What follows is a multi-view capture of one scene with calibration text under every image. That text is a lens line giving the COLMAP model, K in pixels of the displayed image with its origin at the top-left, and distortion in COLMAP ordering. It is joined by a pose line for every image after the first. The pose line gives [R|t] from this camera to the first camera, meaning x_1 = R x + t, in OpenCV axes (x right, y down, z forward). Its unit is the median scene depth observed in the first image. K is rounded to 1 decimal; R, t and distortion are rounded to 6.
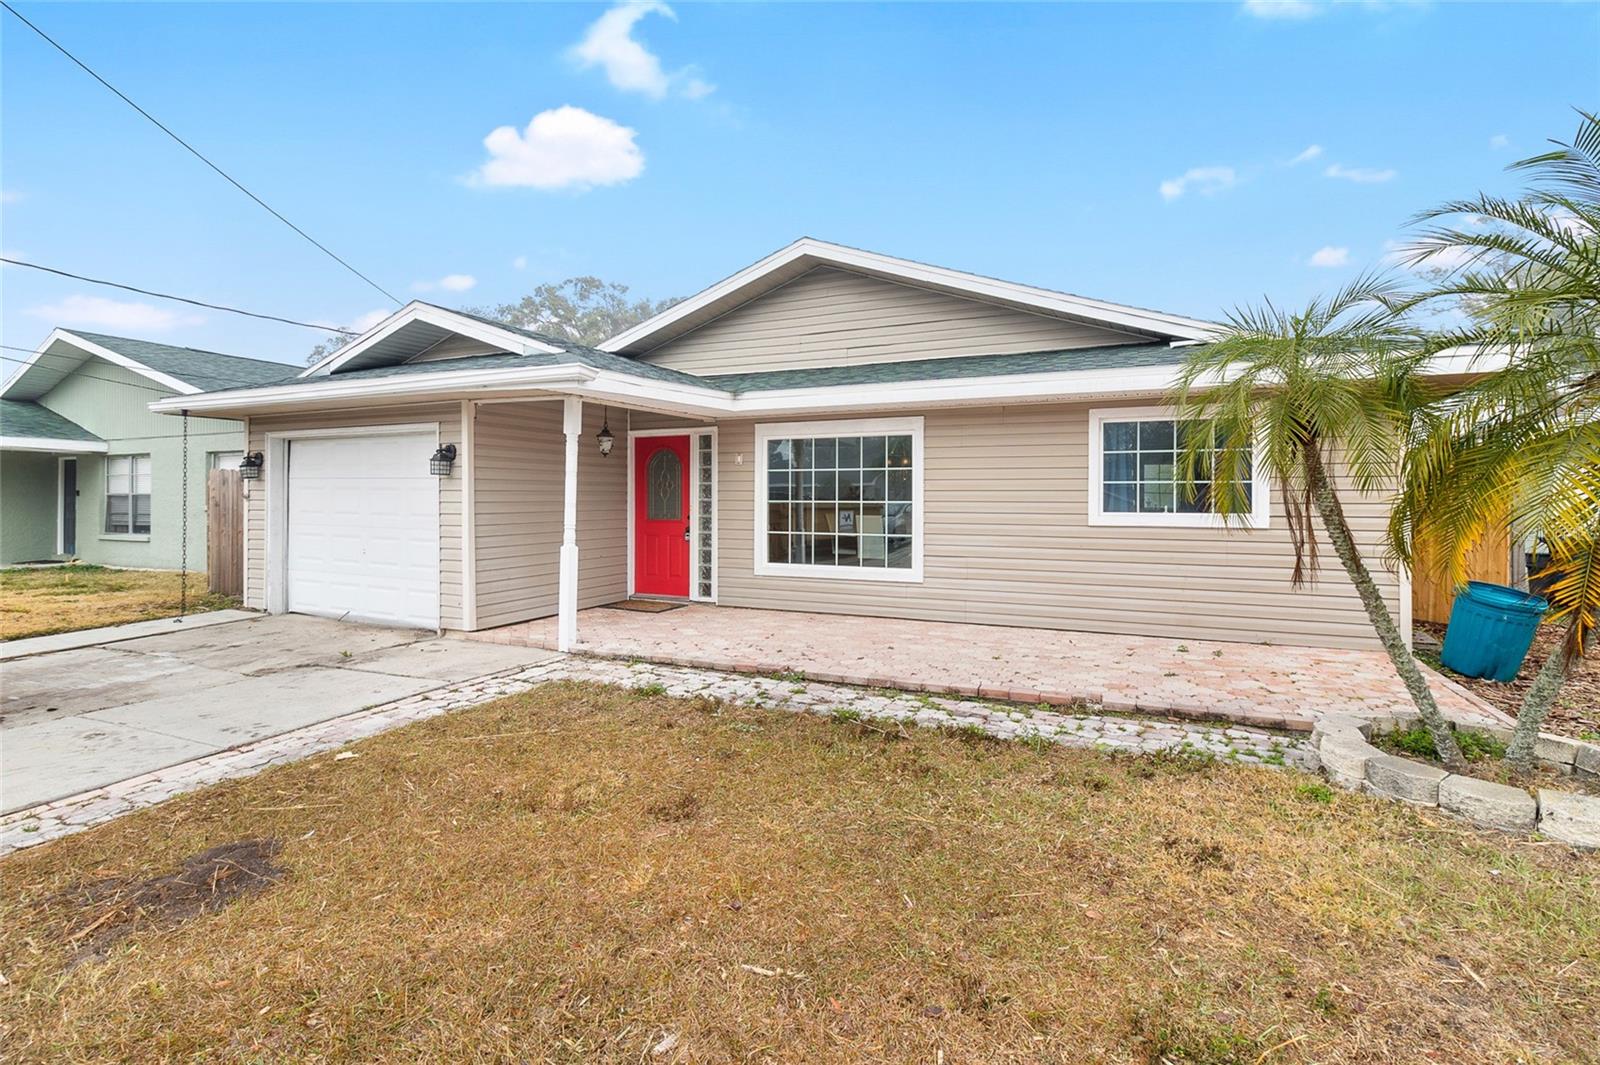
lens RADIAL K [[732.1, 0, 809.8], [0, 732.1, 513.7], [0, 0, 1]] dist [-0.000249, -0.000249]
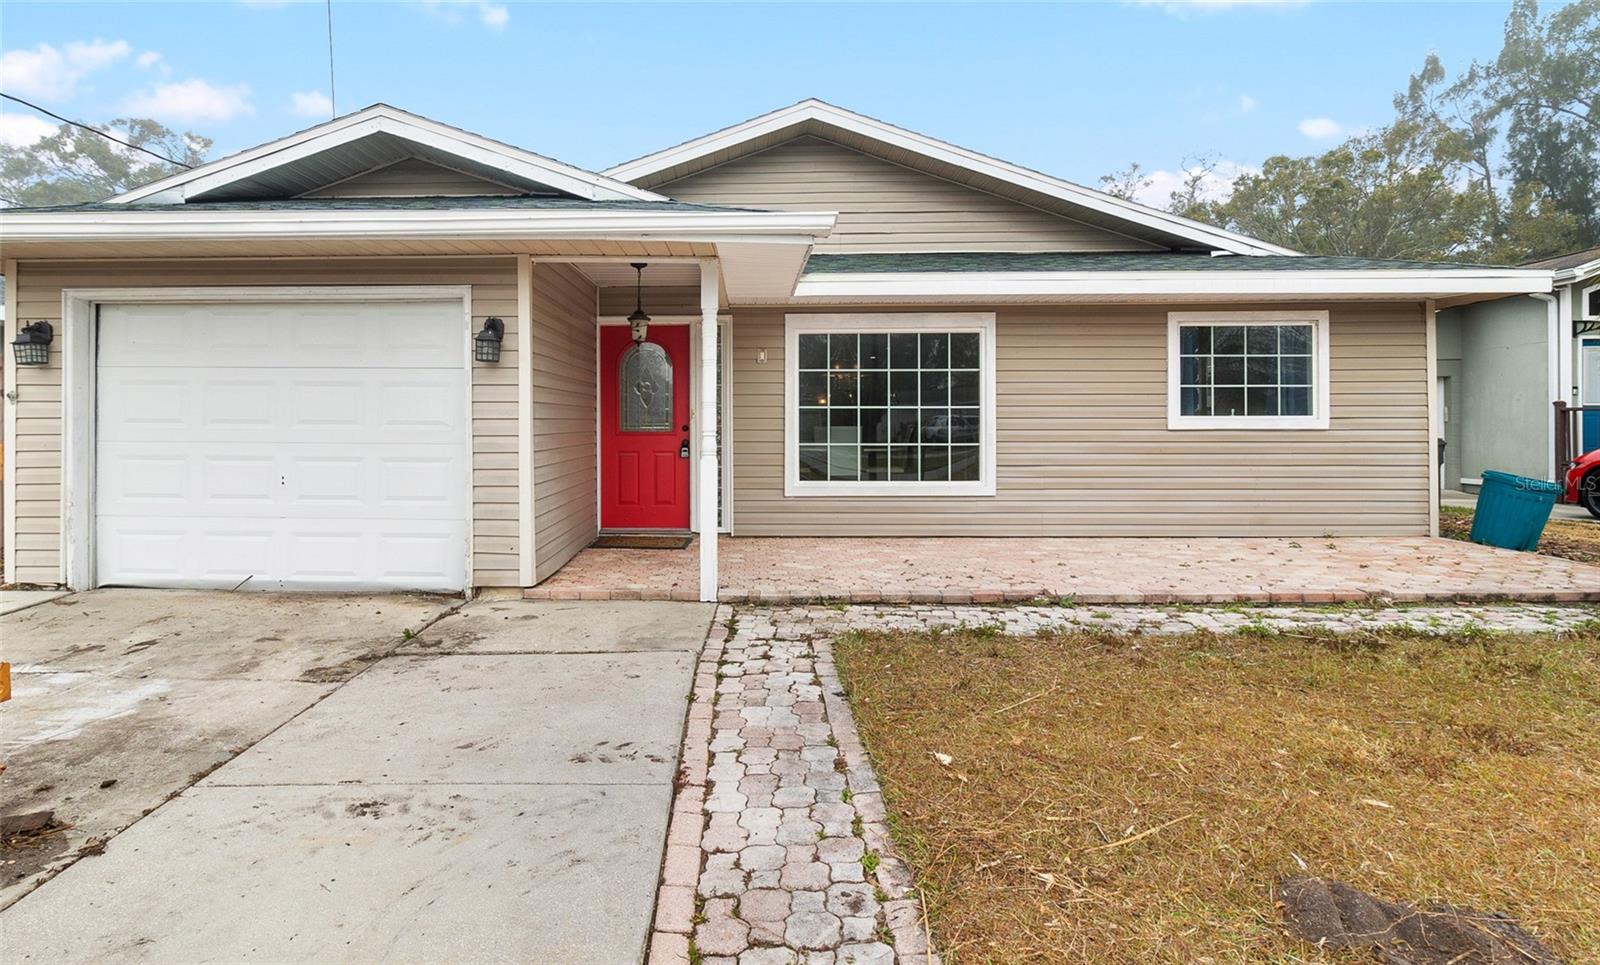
lens RADIAL K [[807.0, 0, 800.2], [0, 807.0, 433.6], [0, 0, 1]] dist [-0.000360, -0.000452]
pose [[0.923431, -0.010126, 0.383632, -0.448416], [0.011649, 0.999931, -0.001646, 0.015938], [-0.383588, 0.005989, 0.923485, 0.163201]]
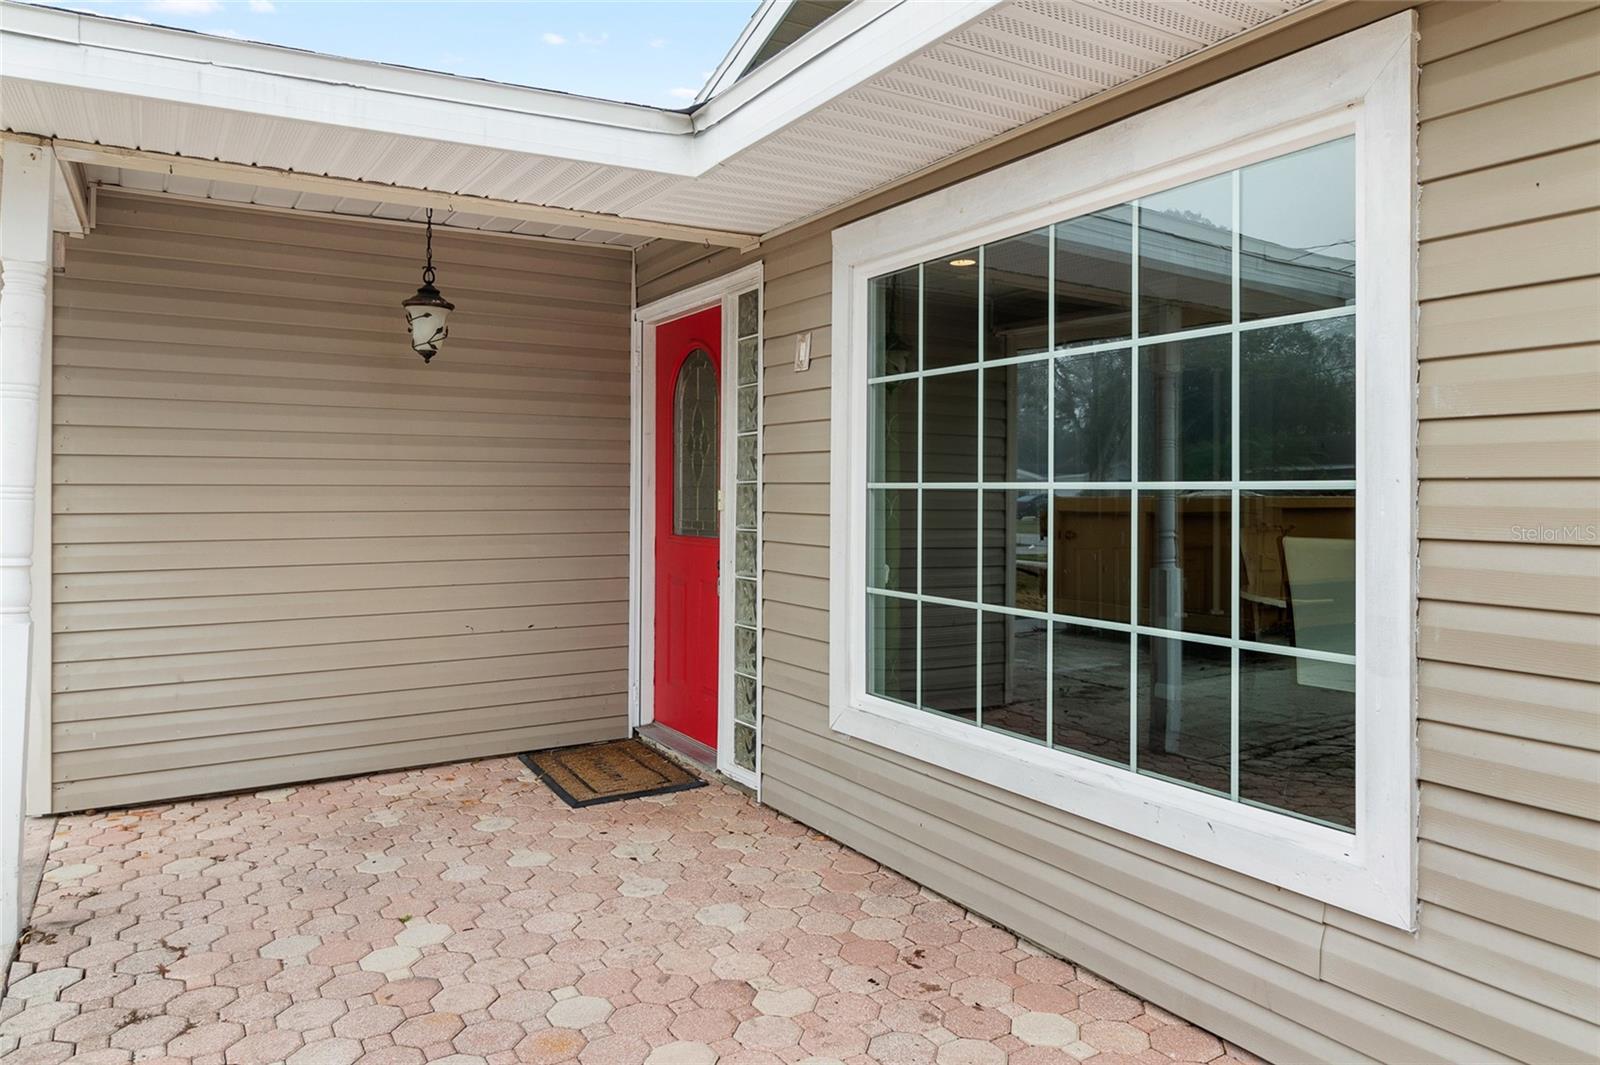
lens RADIAL K [[1044.2, 0, 800.1], [0, 1044.2, 486.9], [0, 0, 1]] dist [0.001121, 0.000146]
pose [[0.821460, -0.005897, -0.570235, 0.176048], [-0.003007, 0.999888, -0.014672, -0.010787], [0.570258, 0.013767, 0.821351, 0.696237]]
